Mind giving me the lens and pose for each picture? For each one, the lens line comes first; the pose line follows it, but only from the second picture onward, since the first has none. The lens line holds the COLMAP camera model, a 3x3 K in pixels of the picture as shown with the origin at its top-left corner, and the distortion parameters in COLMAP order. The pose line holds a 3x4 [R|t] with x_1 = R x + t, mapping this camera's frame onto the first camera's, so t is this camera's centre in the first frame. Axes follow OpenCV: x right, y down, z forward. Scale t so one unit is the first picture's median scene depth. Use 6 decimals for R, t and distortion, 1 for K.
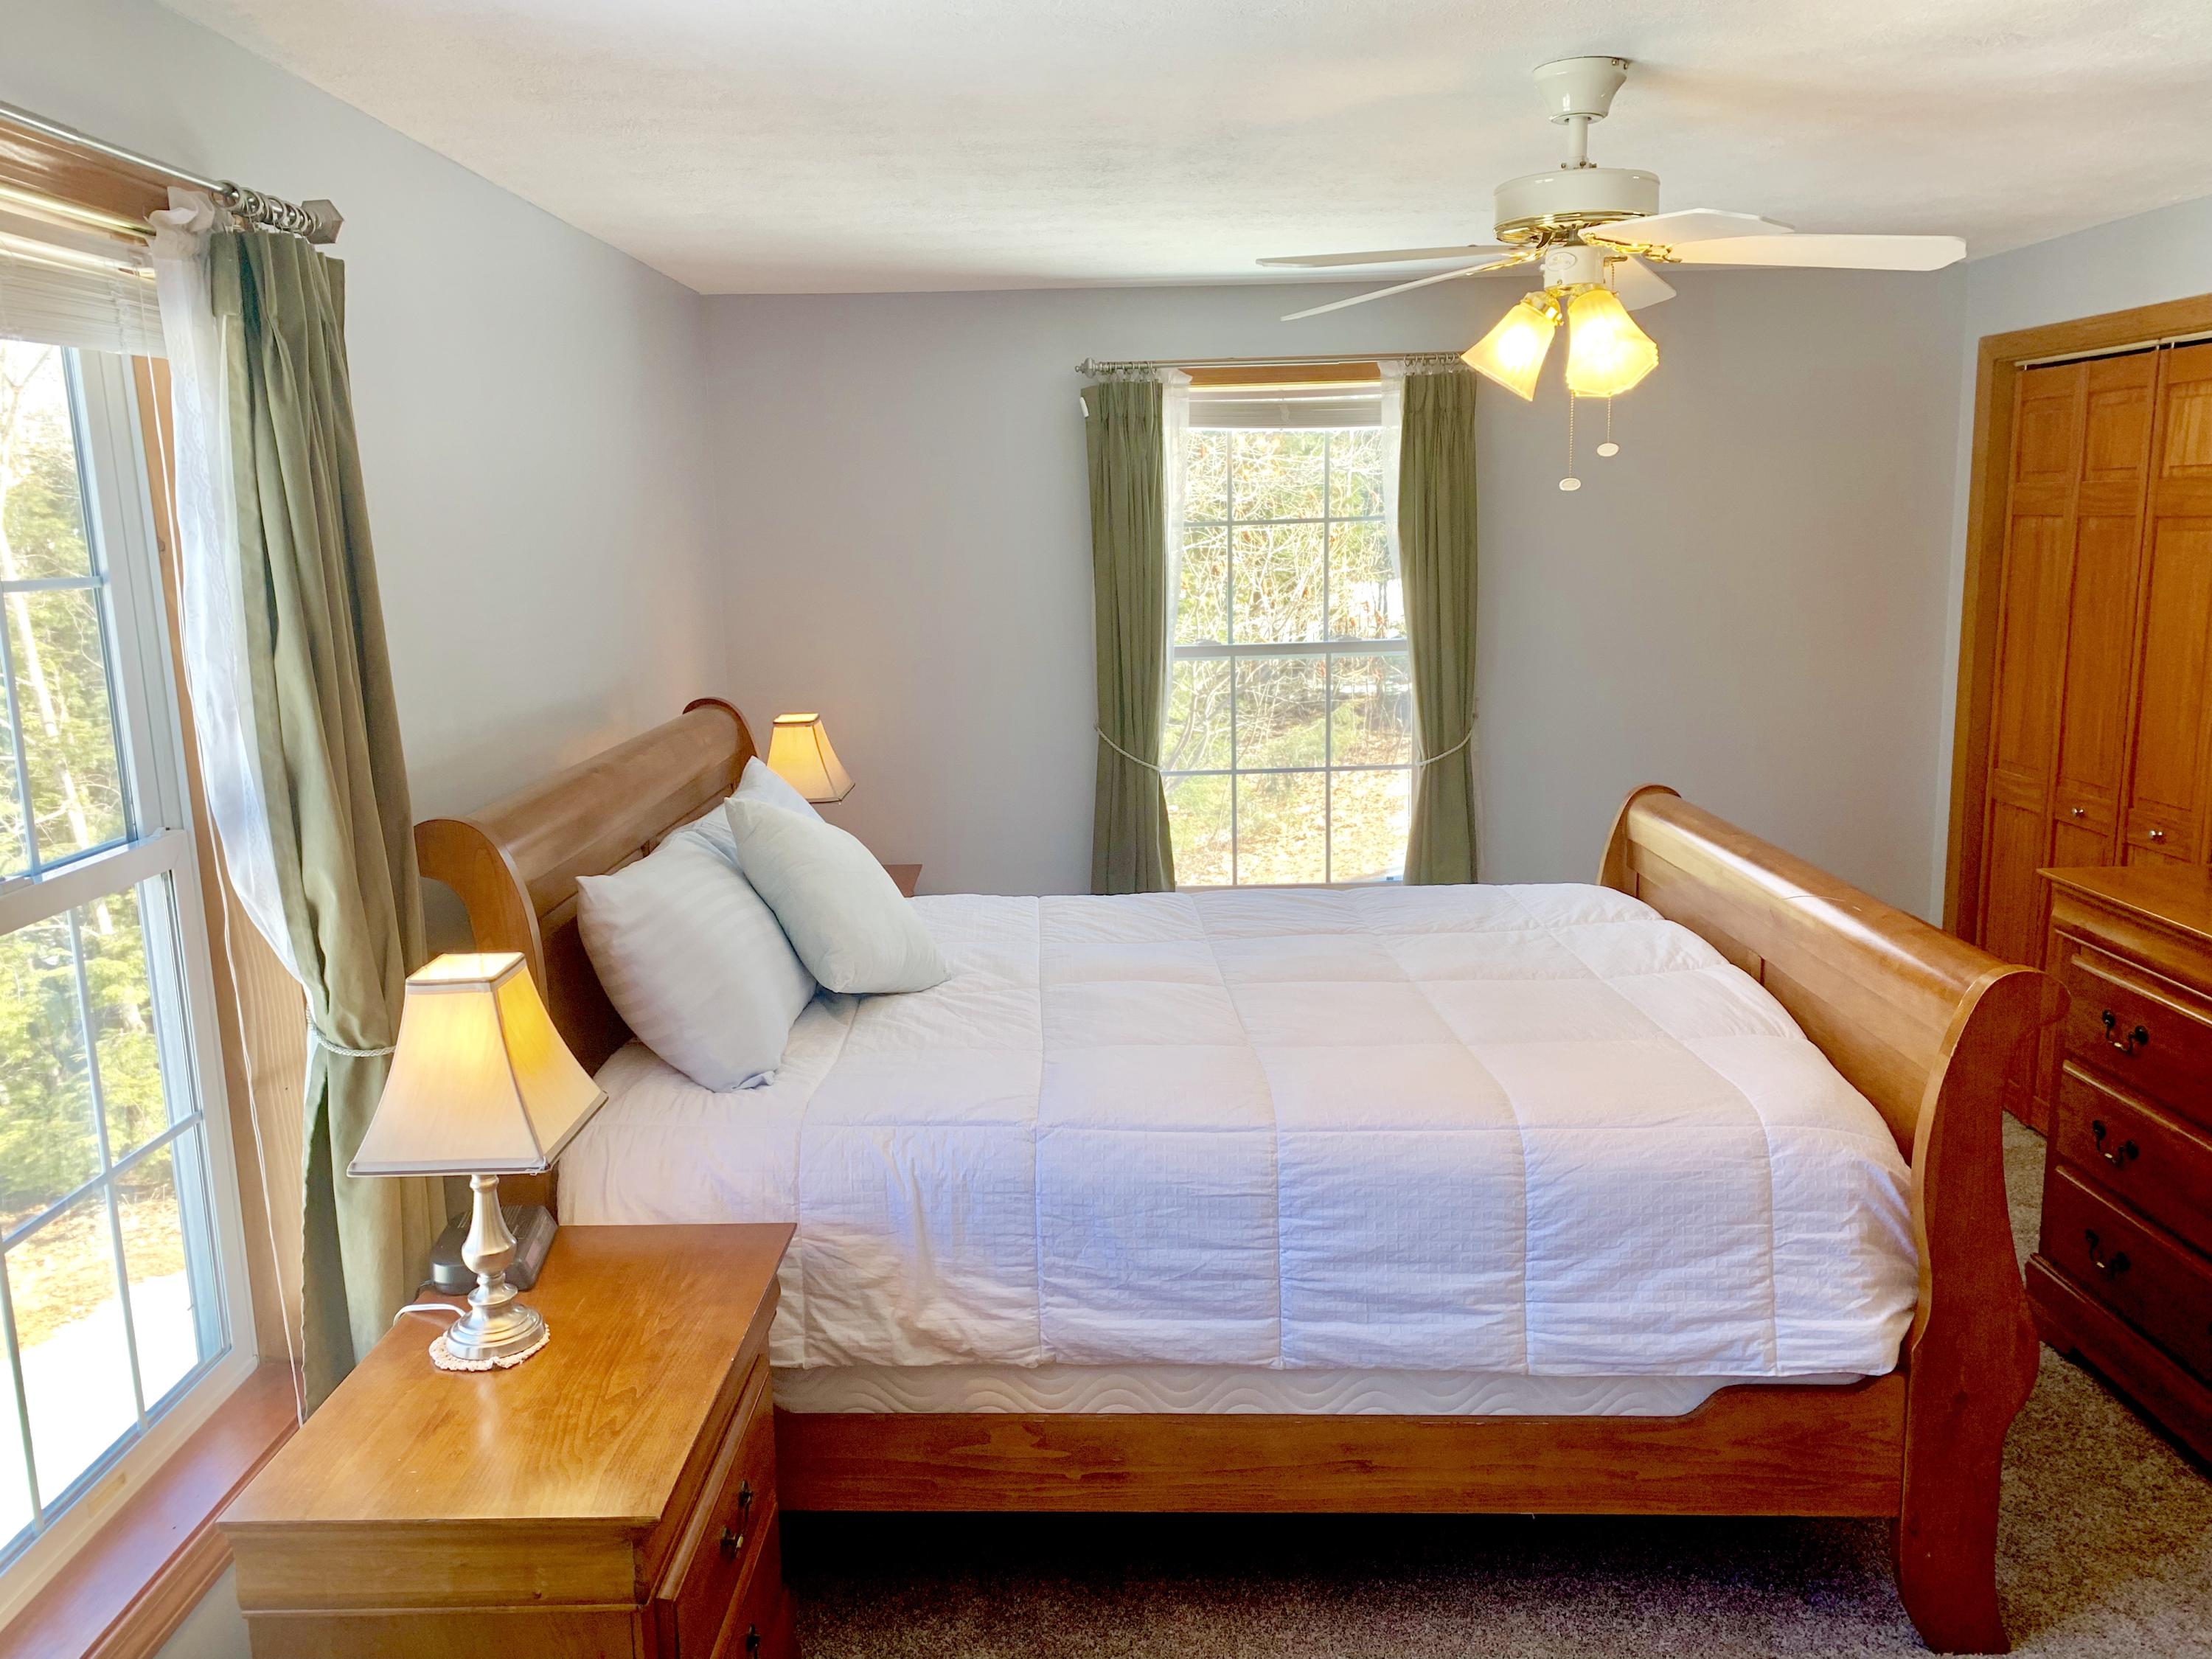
lens RADIAL K [[1677.8, 0, 1102.2], [0, 1677.8, 823.6], [0, 0, 1]] dist [0.009026, -0.006411]
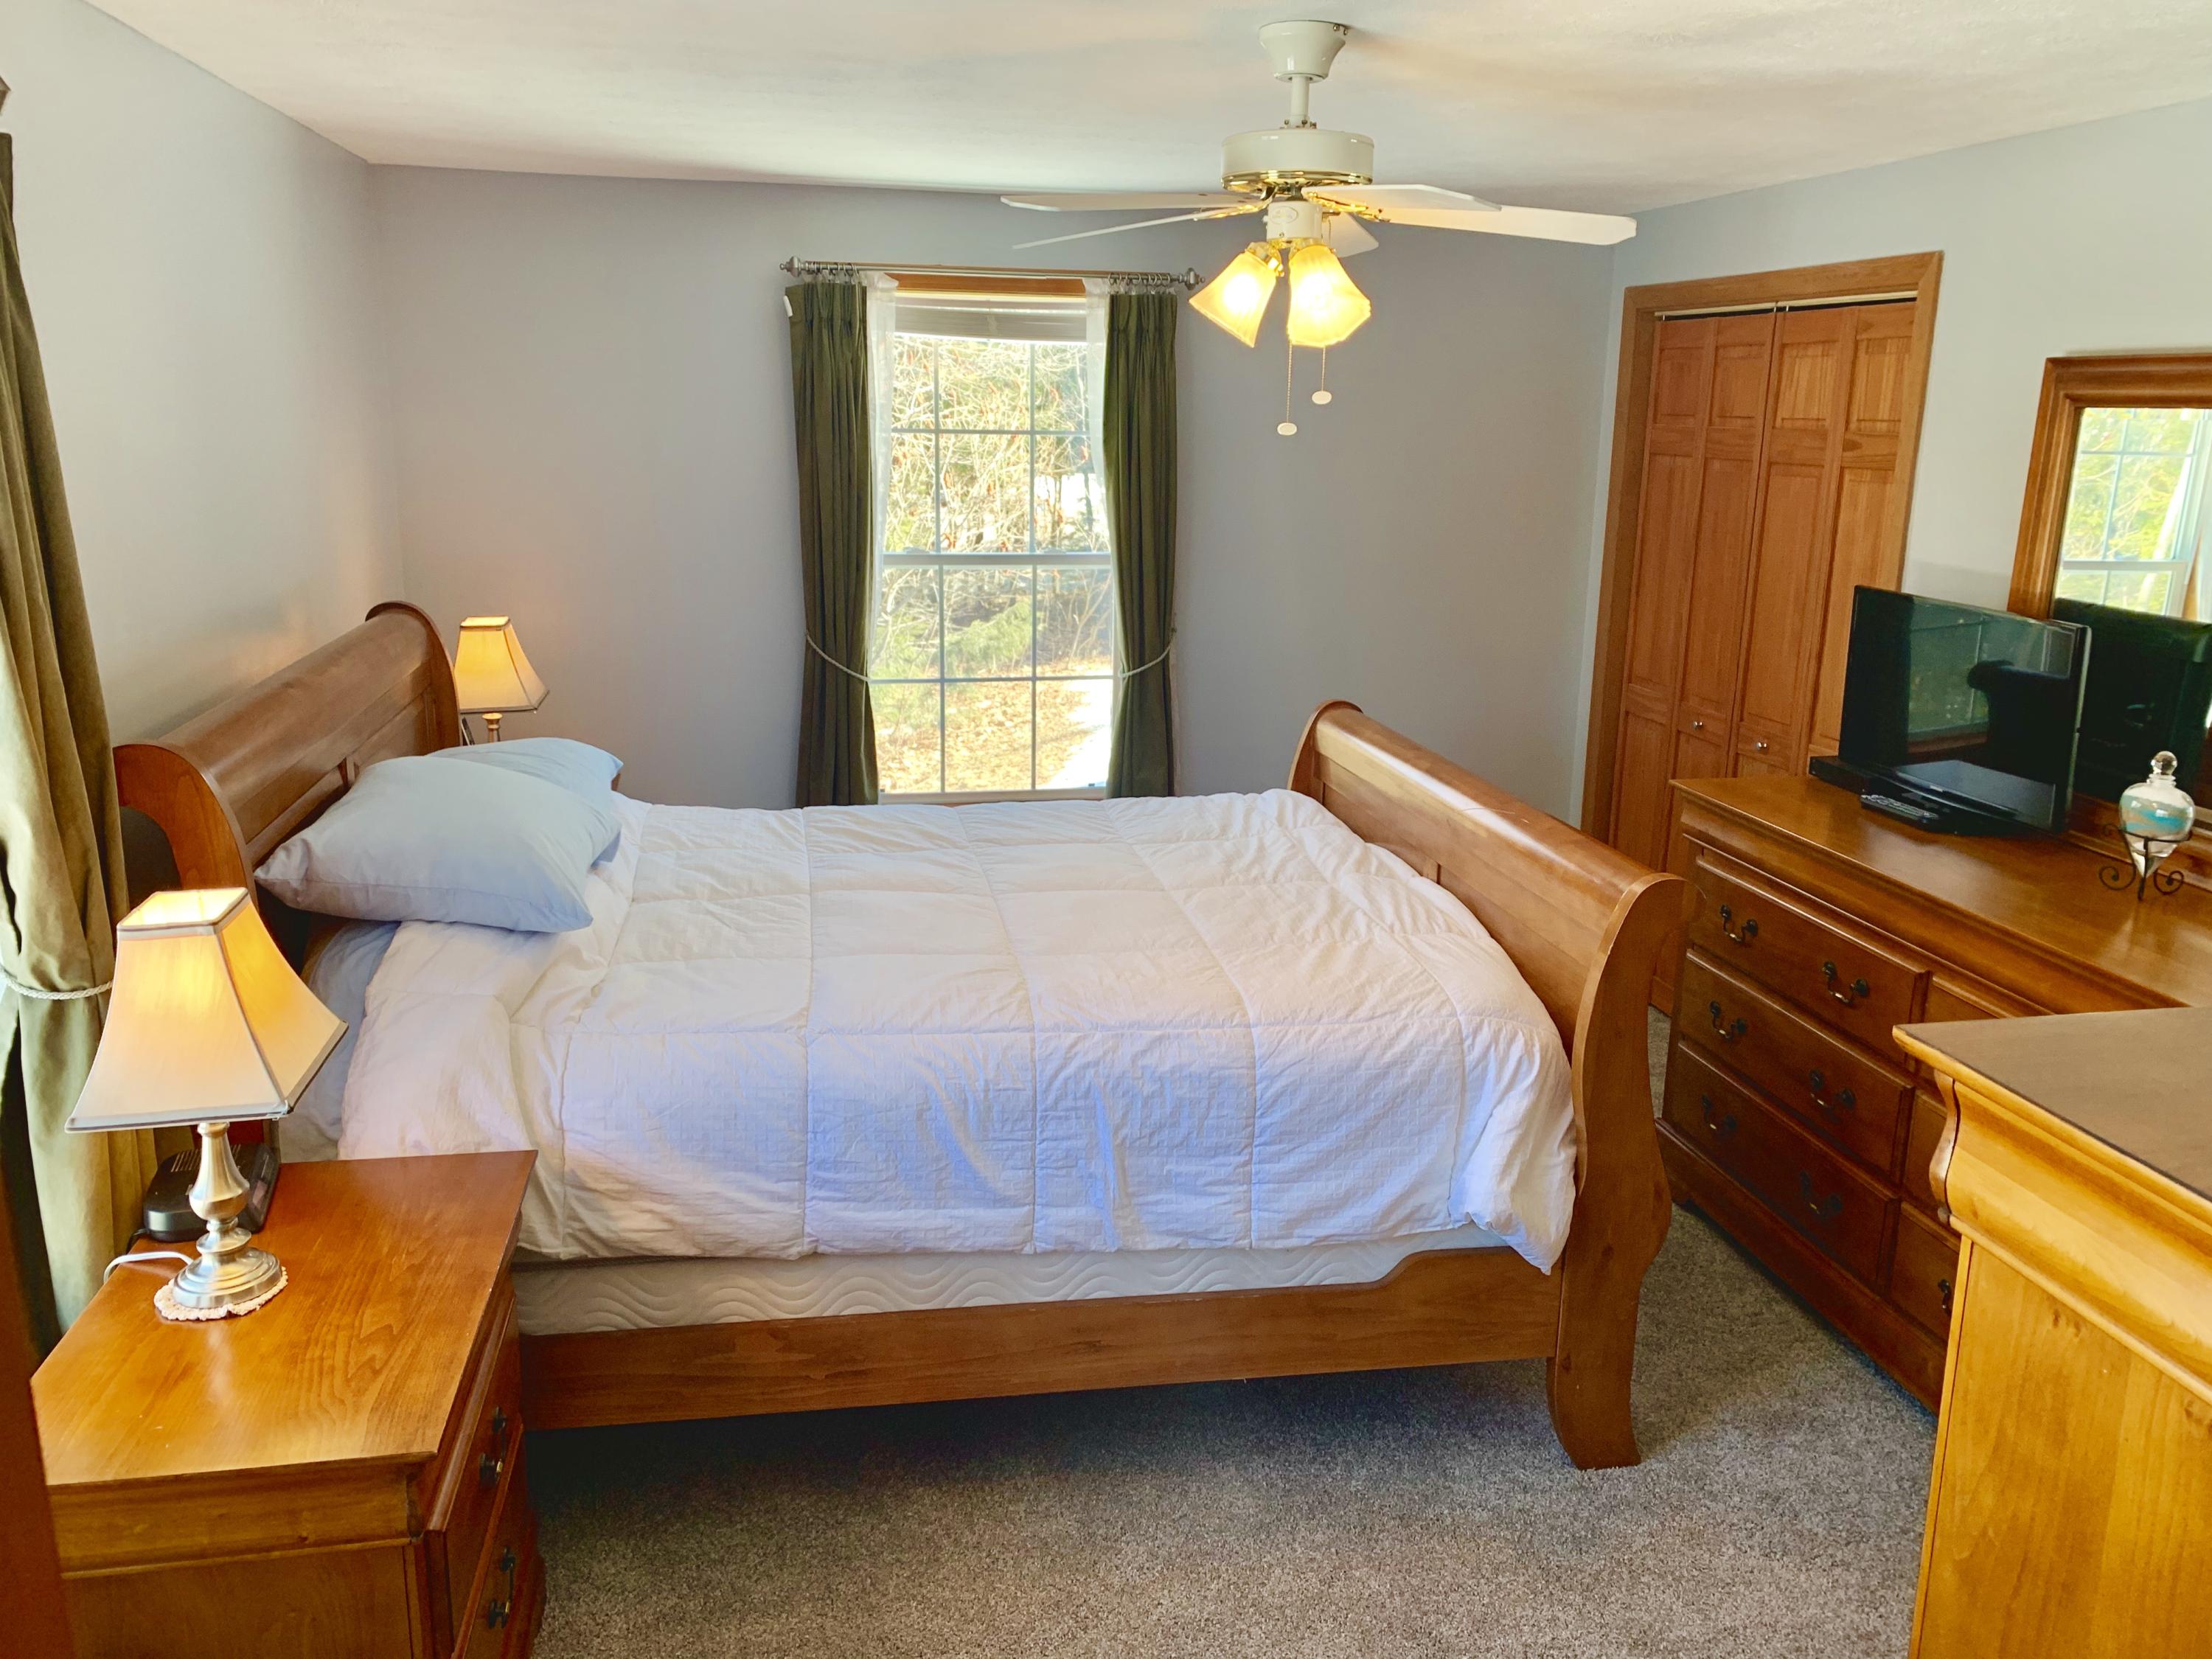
lens RADIAL K [[1677.8, 0, 1116.2], [0, 1677.8, 812.4], [0, 0, 1]] dist [0.009026, -0.006411]
pose [[0.979163, -0.007126, 0.202951, -0.045515], [-0.004787, 0.998296, 0.058151, -0.020562], [-0.203020, -0.057911, 0.977461, -0.030842]]
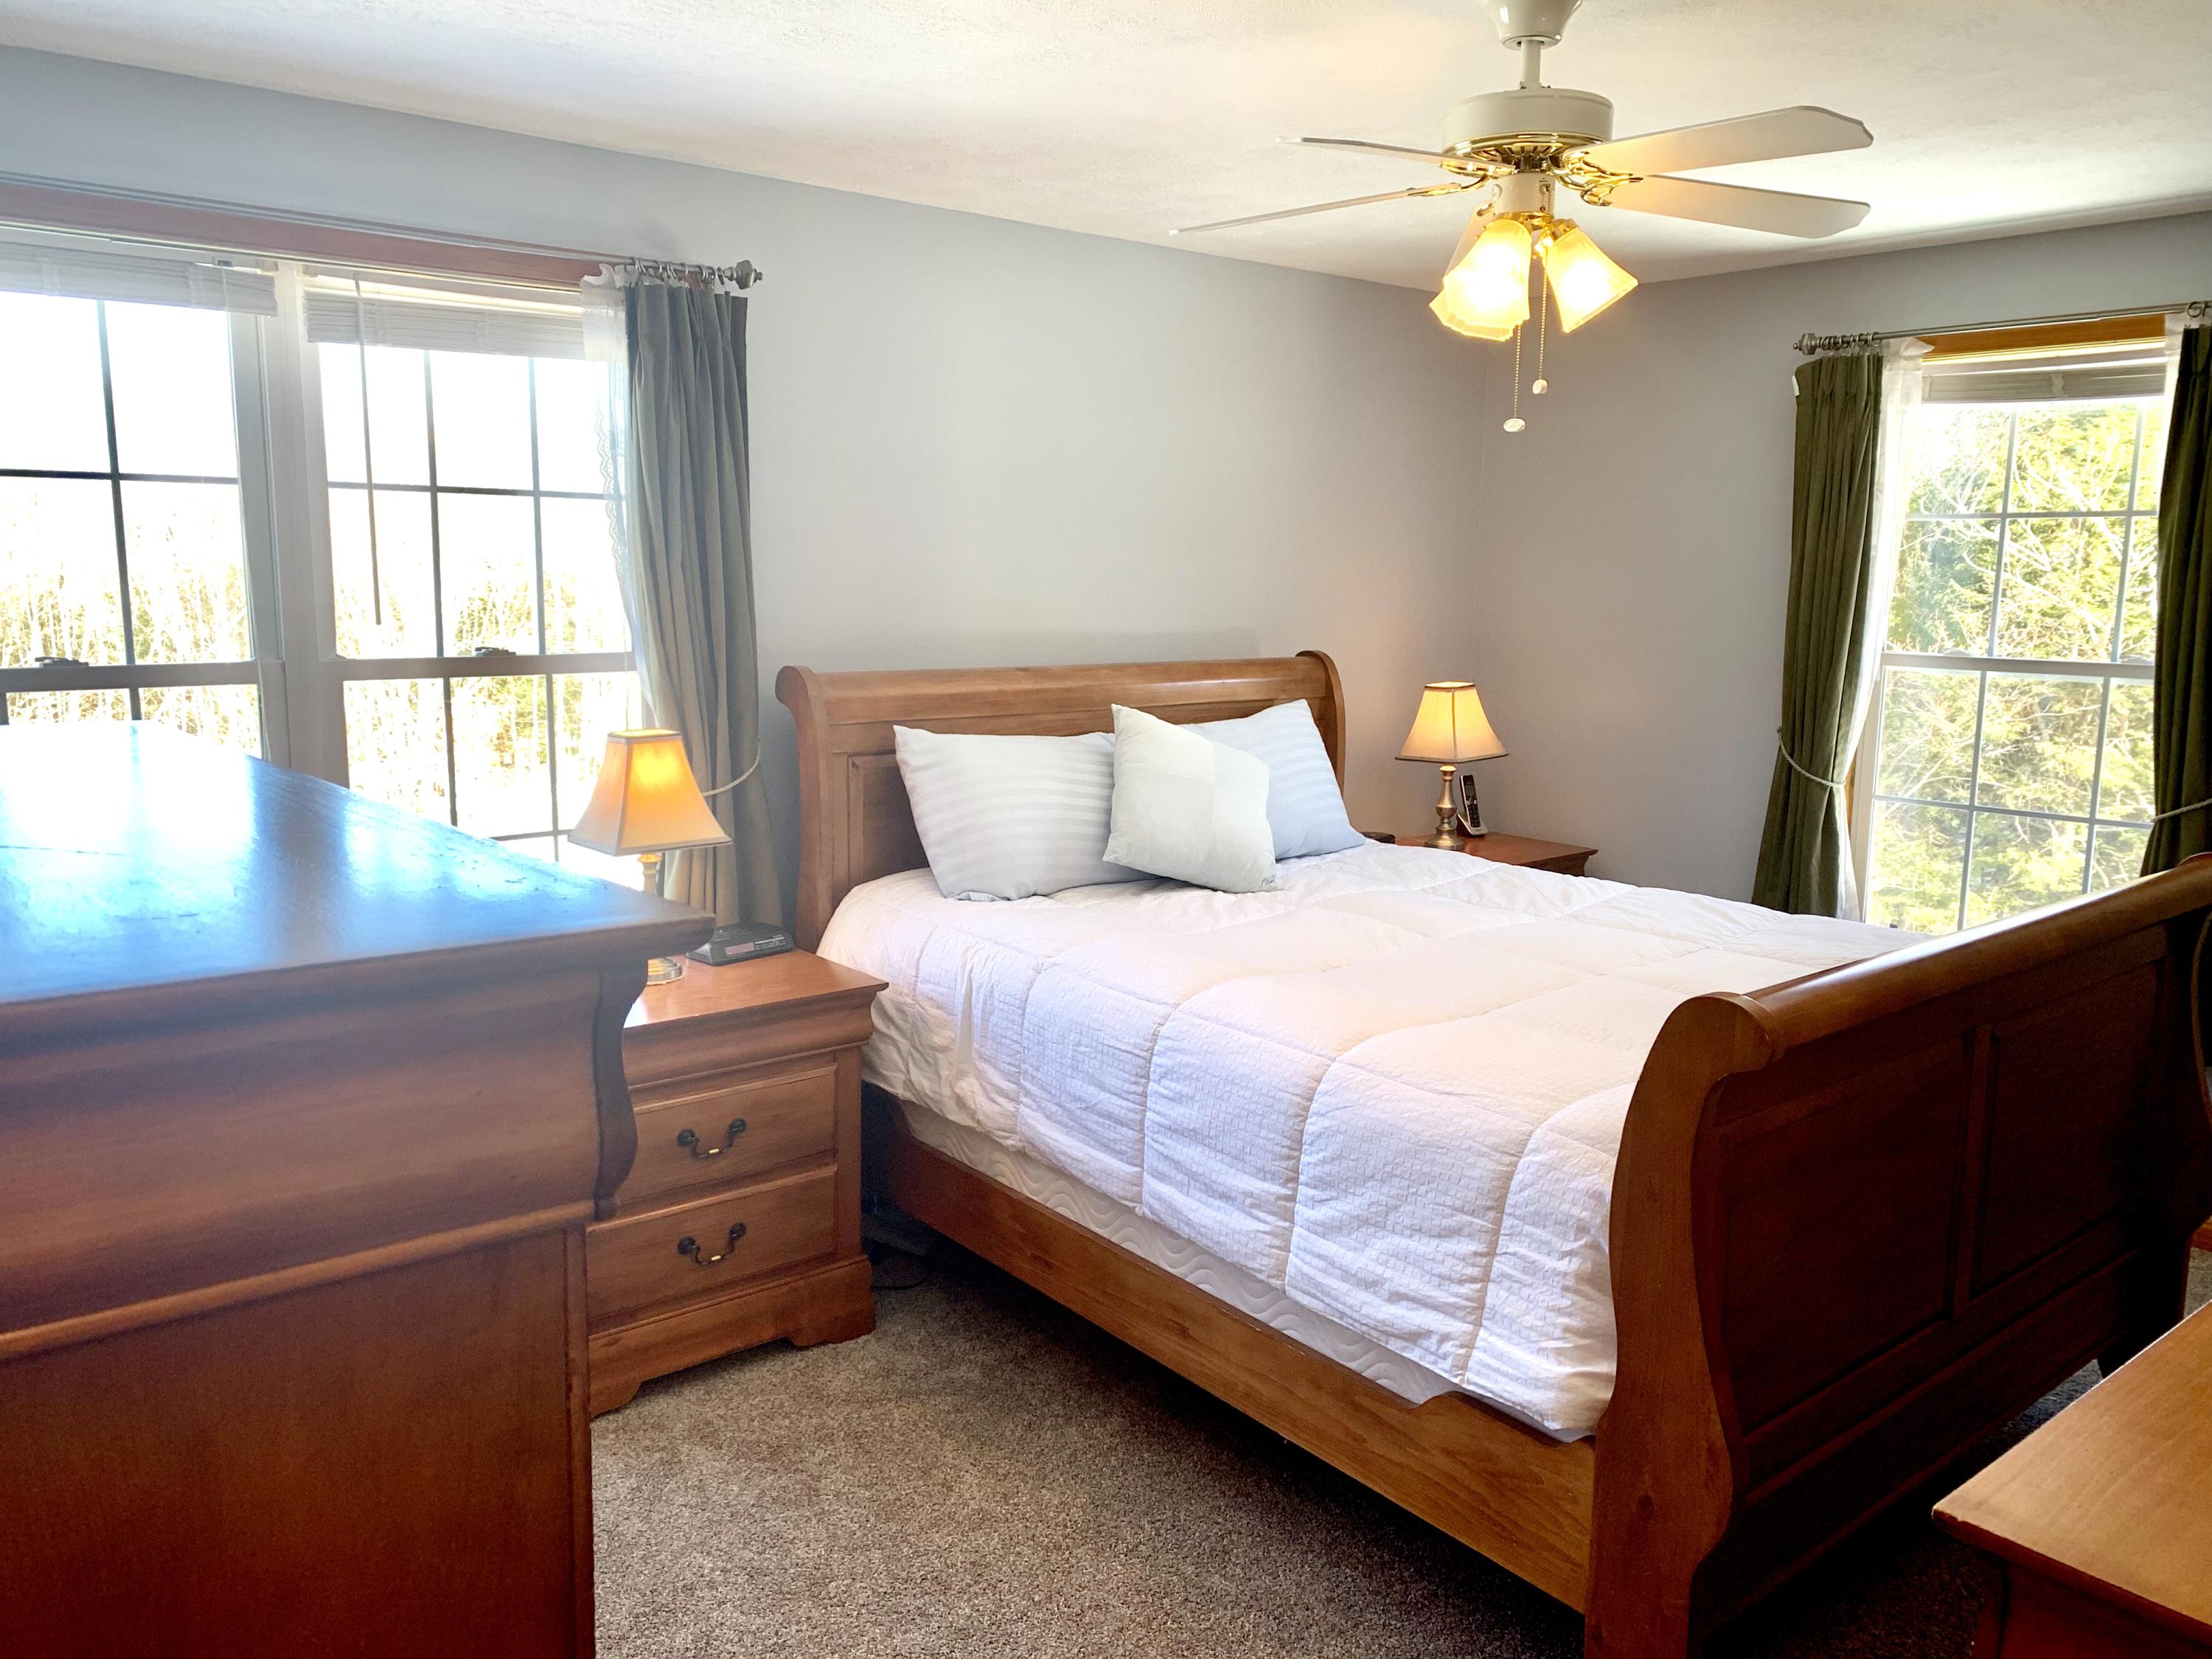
lens RADIAL K [[1677.8, 0, 1089.1], [0, 1677.8, 823.3], [0, 0, 1]] dist [0.009026, -0.006411]
pose [[0.643846, 0.151808, -0.749944, 0.885341], [-0.167694, 0.984288, 0.055277, 0.009821], [0.746553, 0.090171, 0.659188, 0.210633]]
